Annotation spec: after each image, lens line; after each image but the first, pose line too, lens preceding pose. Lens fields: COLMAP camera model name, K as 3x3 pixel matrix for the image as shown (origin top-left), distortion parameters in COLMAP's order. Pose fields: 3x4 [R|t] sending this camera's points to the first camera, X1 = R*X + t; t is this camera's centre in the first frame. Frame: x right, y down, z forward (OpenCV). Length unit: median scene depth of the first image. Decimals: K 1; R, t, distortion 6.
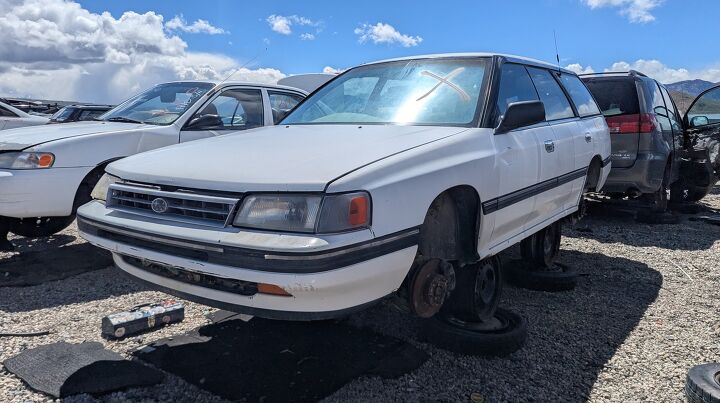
lens RADIAL K [[516.0, 0, 359.2], [0, 516.0, 198.4], [0, 0, 1]] dist [0.067977, -0.060955]
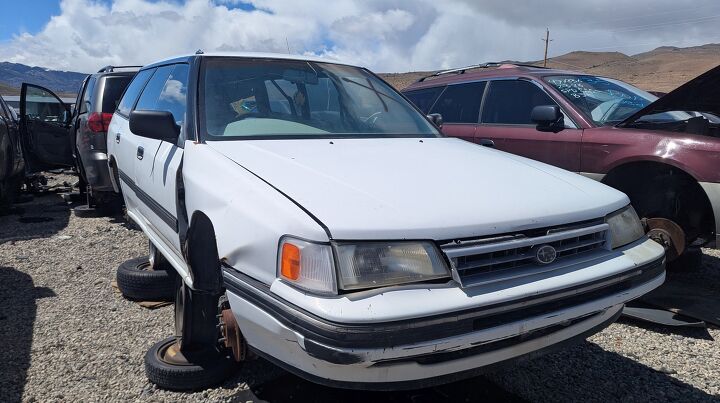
lens RADIAL K [[516.0, 0, 356.6], [0, 516.0, 199.8], [0, 0, 1]] dist [0.067977, -0.060955]
pose [[0.367477, -0.143684, 0.918866, -0.881191], [0.109980, 0.987775, 0.110476, -0.139088], [-0.923507, 0.060459, 0.378787, 0.686252]]
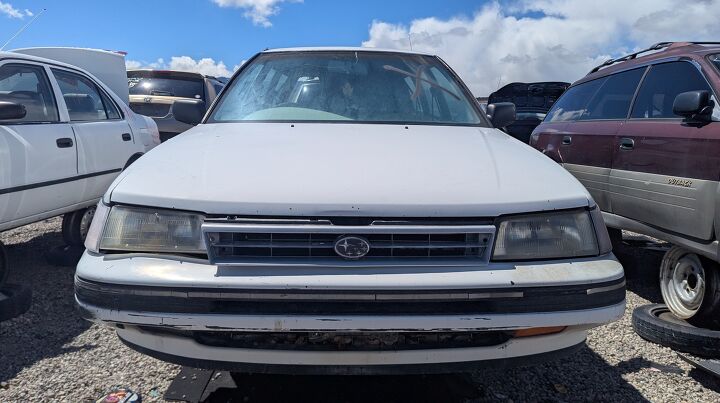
lens RADIAL K [[516.0, 0, 354.7], [0, 516.0, 196.9], [0, 0, 1]] dist [0.067977, -0.060955]
pose [[0.785008, -0.077044, 0.614676, -0.567068], [0.068580, 0.996945, 0.037374, -0.055970], [-0.615677, 0.012816, 0.787894, 0.329729]]
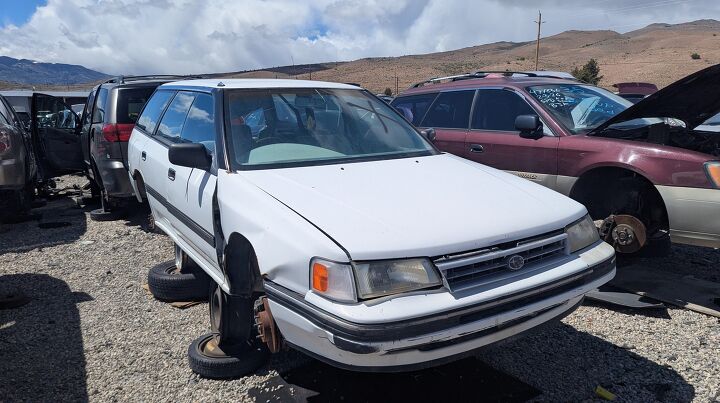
lens RADIAL K [[516.0, 0, 368.1], [0, 516.0, 198.9], [0, 0, 1]] dist [0.067977, -0.060955]
pose [[0.339986, -0.179619, 0.923118, -1.024315], [0.137526, 0.980534, 0.140140, -0.215187], [-0.930321, 0.079307, 0.358070, 0.637582]]
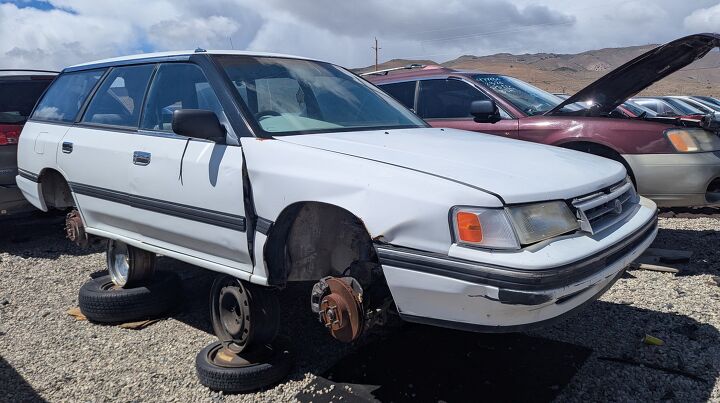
lens RADIAL K [[516.0, 0, 365.8], [0, 516.0, 201.9], [0, 0, 1]] dist [0.067977, -0.060955]
pose [[0.046343, -0.154312, 0.986935, -1.023201], [0.156149, 0.976970, 0.145422, -0.160999], [-0.986646, 0.147370, 0.069372, 1.015529]]
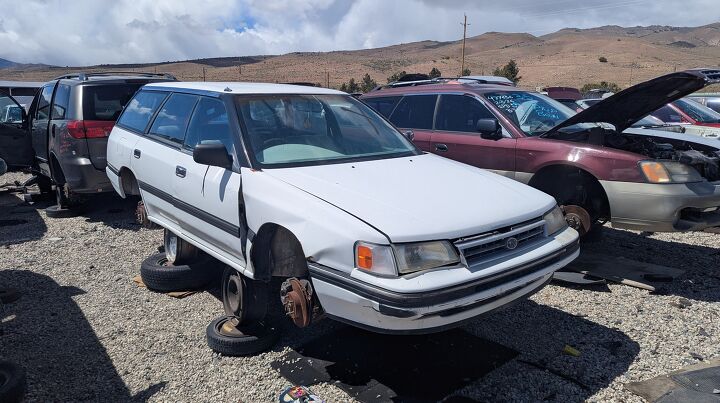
lens RADIAL K [[516.0, 0, 361.7], [0, 516.0, 188.9], [0, 0, 1]] dist [0.067977, -0.060955]
pose [[0.221737, -0.172809, 0.959672, -1.212361], [0.125924, 0.981005, 0.147555, -0.257859], [-0.966941, 0.088127, 0.239286, 0.743624]]
